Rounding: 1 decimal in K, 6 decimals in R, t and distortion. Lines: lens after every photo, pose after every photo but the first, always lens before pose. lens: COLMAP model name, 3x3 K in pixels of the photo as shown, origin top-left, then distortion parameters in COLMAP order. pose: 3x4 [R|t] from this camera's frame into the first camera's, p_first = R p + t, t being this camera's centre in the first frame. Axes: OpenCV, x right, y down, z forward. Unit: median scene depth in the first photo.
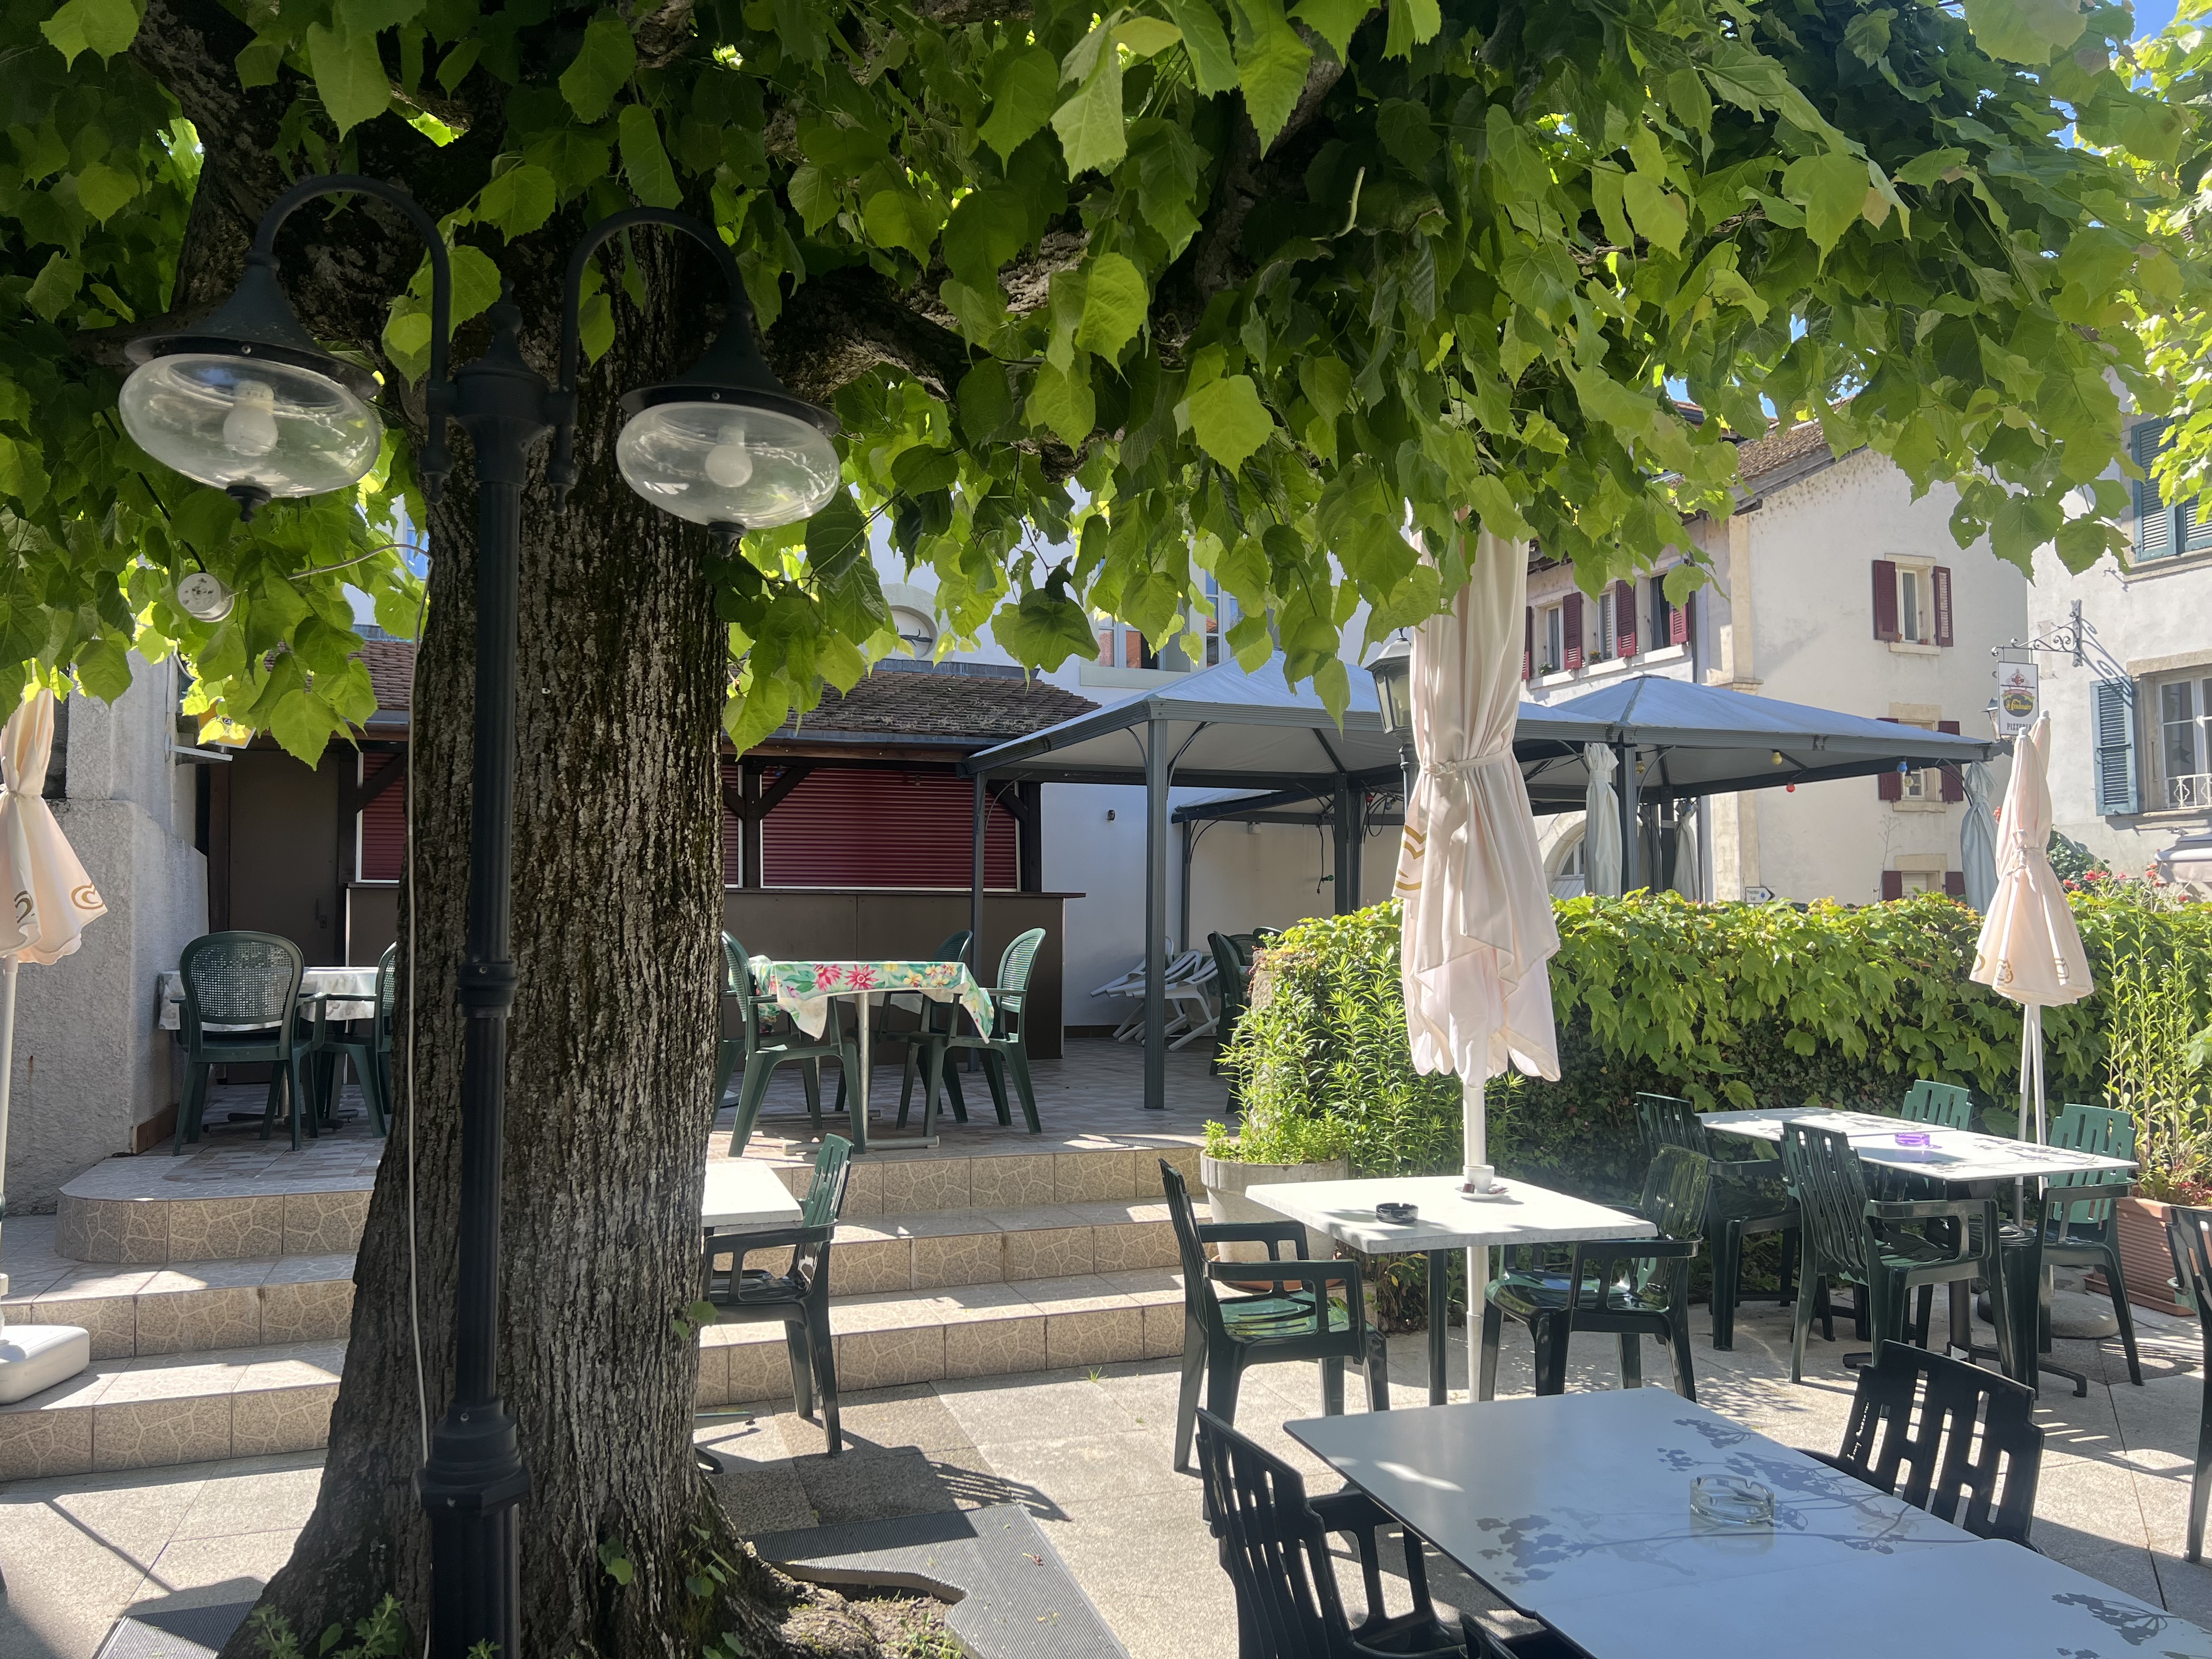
lens RADIAL K [[1652.5, 0, 1104.6], [0, 1652.5, 850.8], [0, 0, 1]] dist [0.036436, -0.046366]
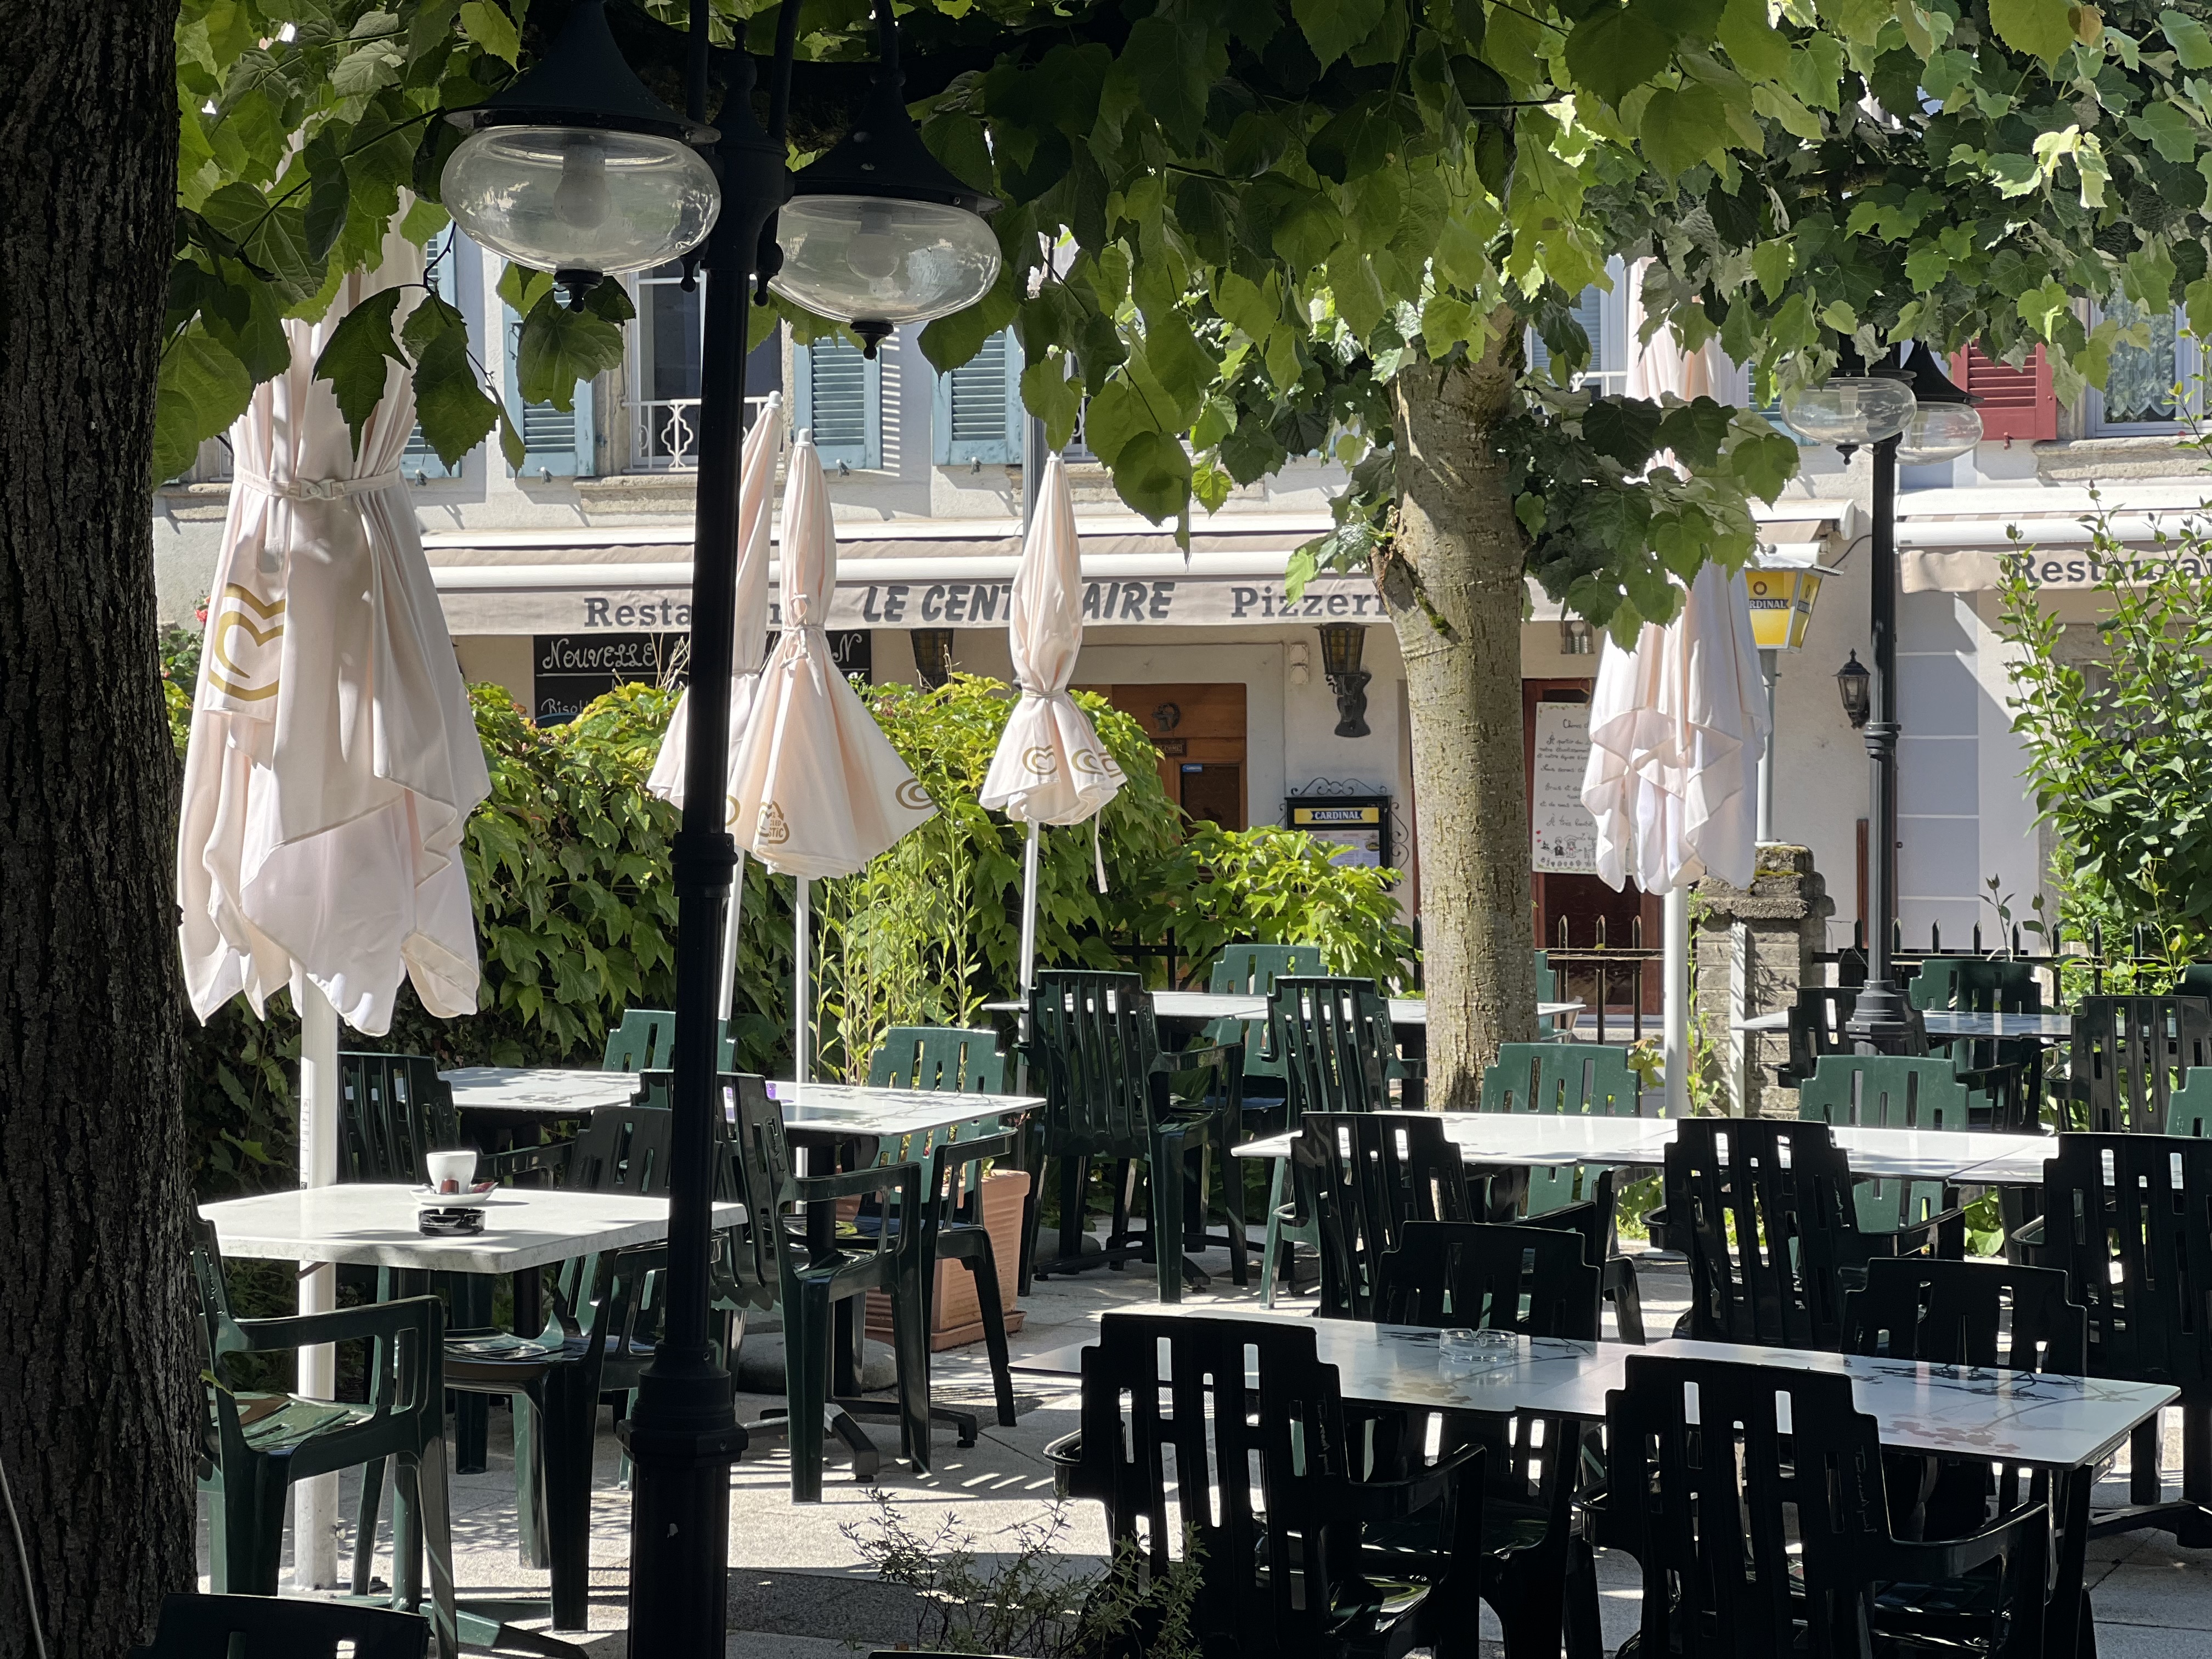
lens RADIAL K [[4784.1, 0, 1106.9], [0, 4784.1, 825.6], [0, 0, 1]] dist [0.113219, 0.000000]
pose [[0.659261, -0.013946, 0.751785, -1.492078], [-0.040827, 0.997689, 0.054309, -0.058224], [-0.750805, -0.066497, 0.657168, -0.549016]]
